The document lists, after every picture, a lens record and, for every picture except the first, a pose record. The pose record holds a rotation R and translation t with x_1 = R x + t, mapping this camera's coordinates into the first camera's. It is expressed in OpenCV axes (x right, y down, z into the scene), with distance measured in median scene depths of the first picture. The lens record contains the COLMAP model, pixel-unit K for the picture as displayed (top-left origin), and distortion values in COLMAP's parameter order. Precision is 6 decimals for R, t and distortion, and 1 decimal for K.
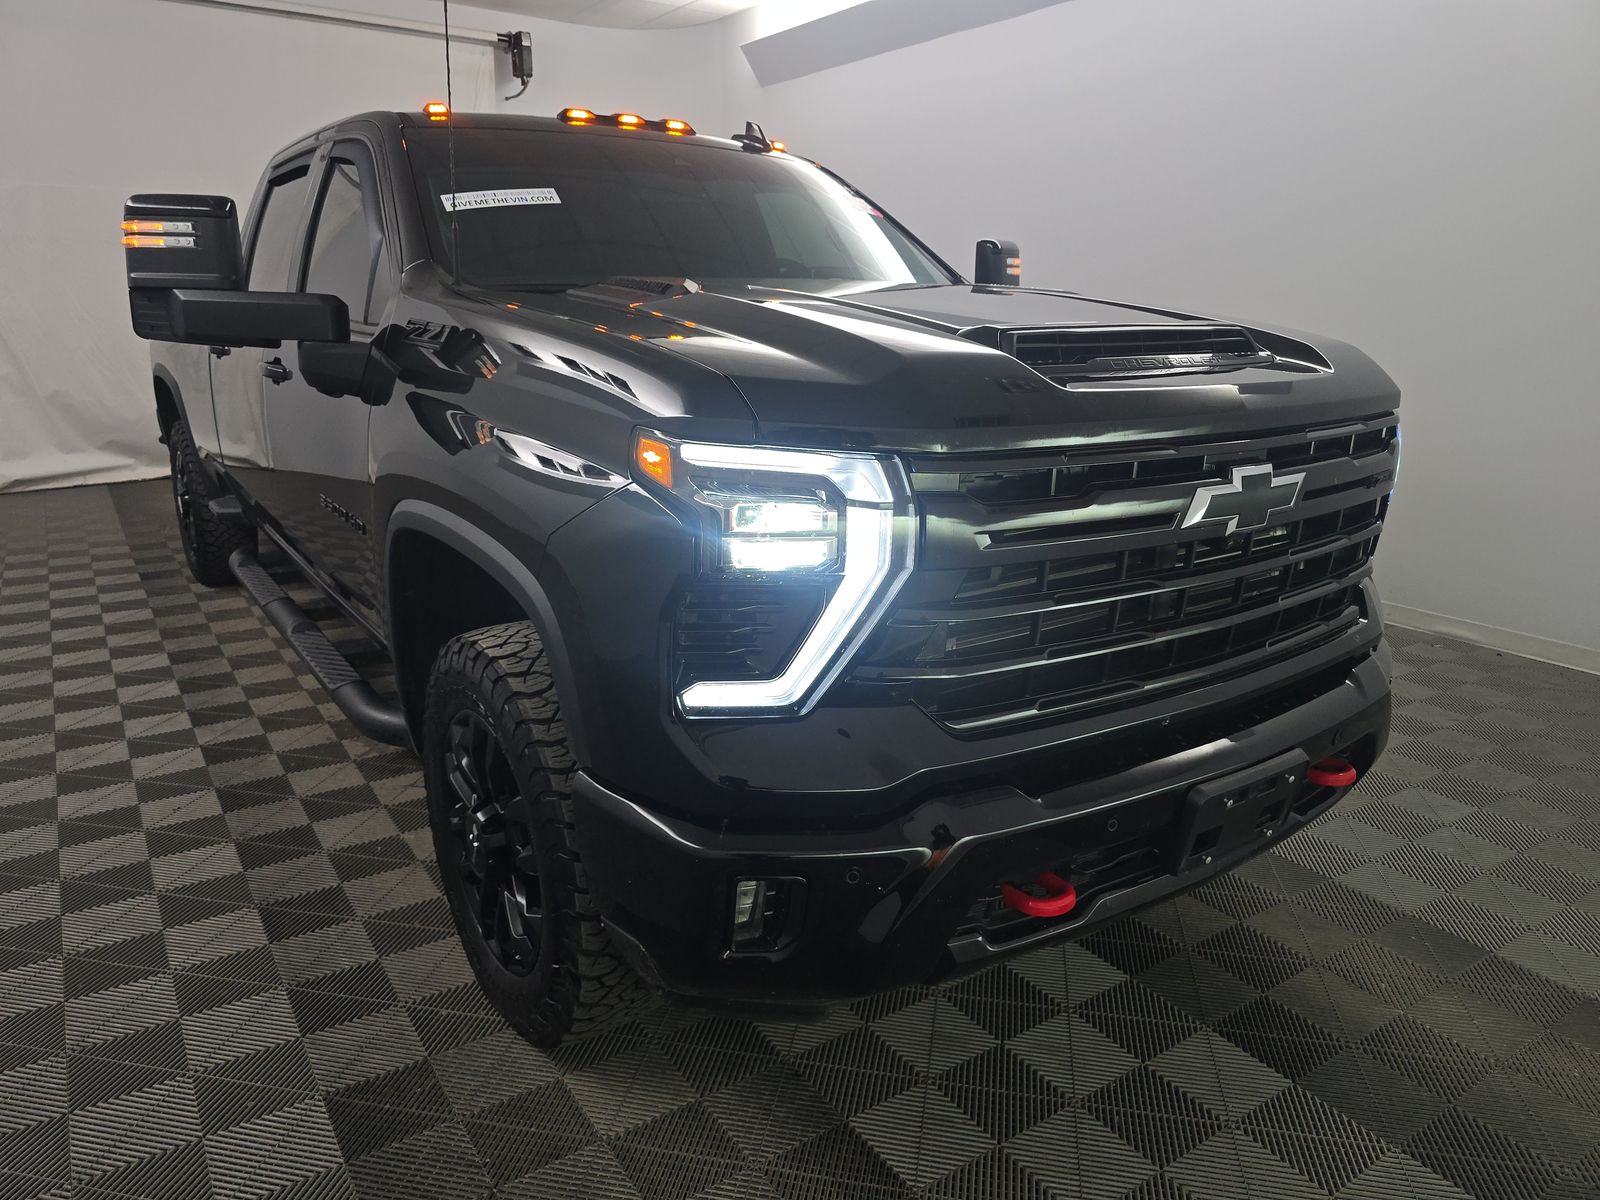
lens RADIAL K [[1155.0, 0, 800.0], [0, 1155.0, 600.0], [0, 0, 1]] dist [-0.005310, -0.001545]
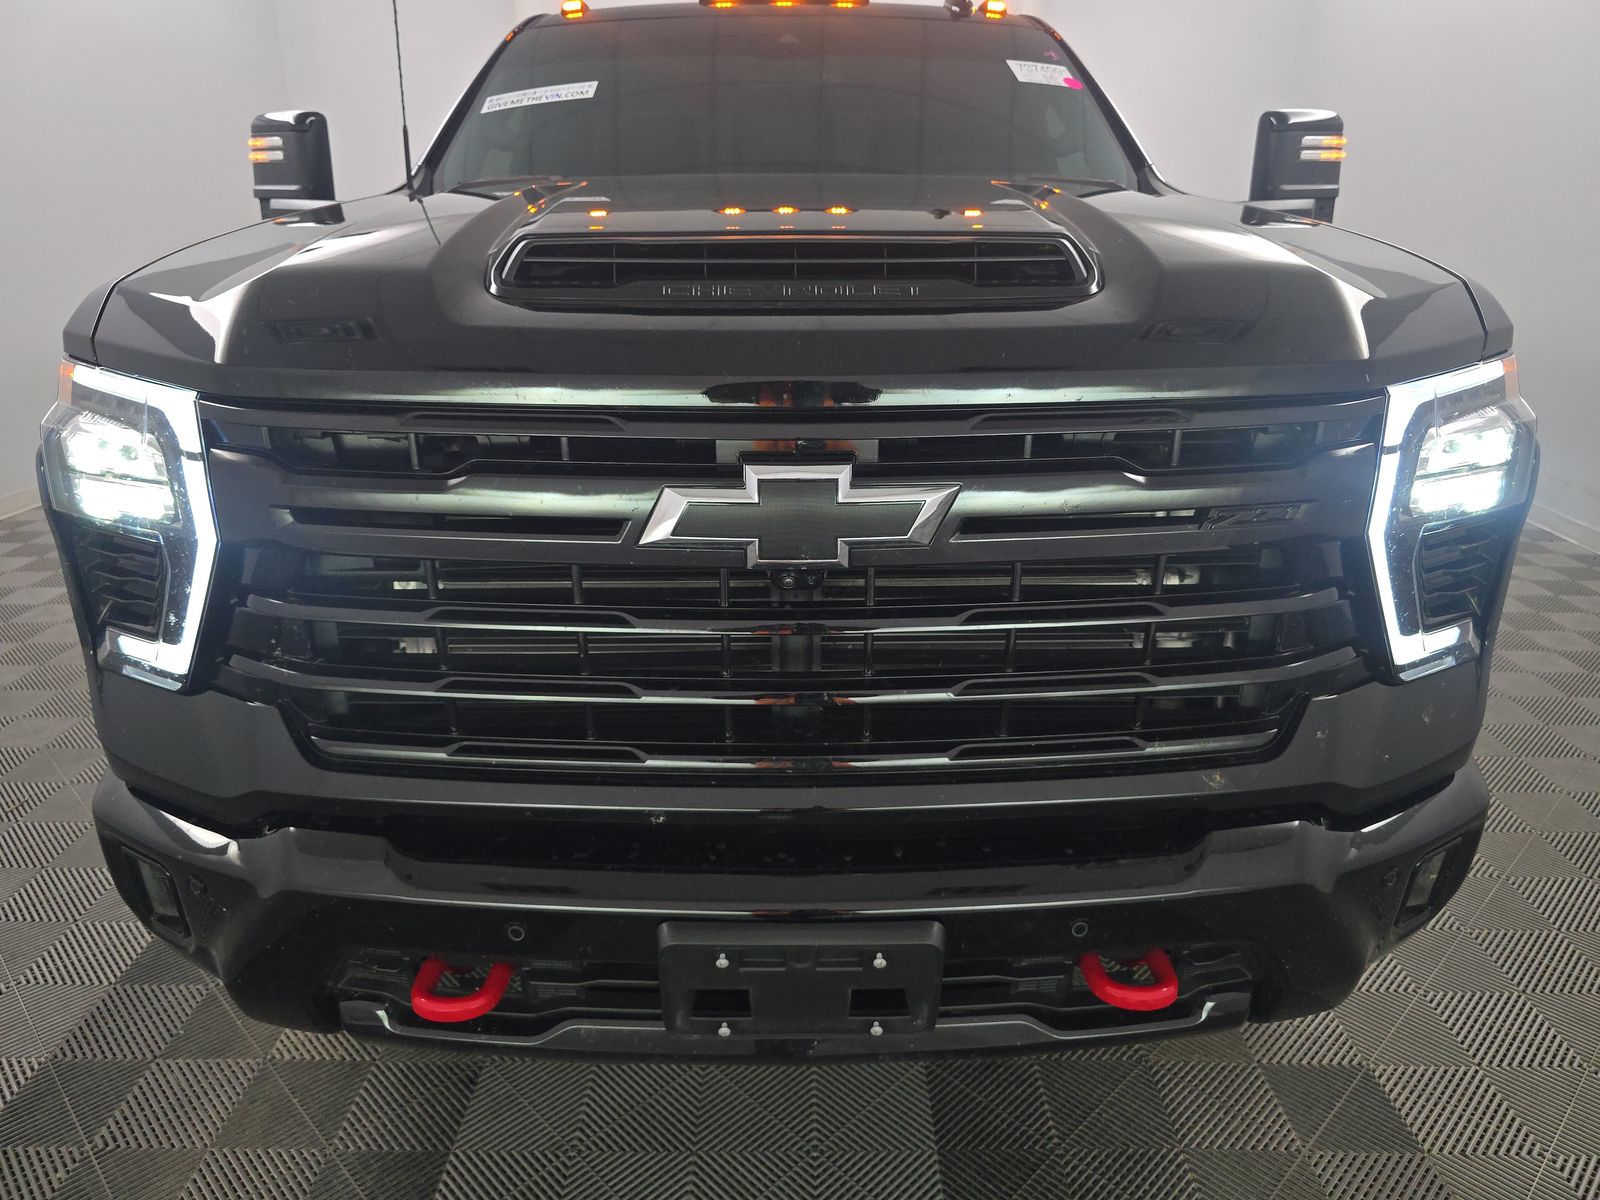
lens RADIAL K [[1093.7, 0, 800.0], [0, 1093.7, 600.0], [0, 0, 1]] dist [-0.003449, 0.002771]
pose [[0.820894, 0.181878, -0.541344, 0.538305], [-0.130382, 0.982582, 0.132412, -0.091202], [0.555997, -0.038115, 0.830310, 0.378539]]
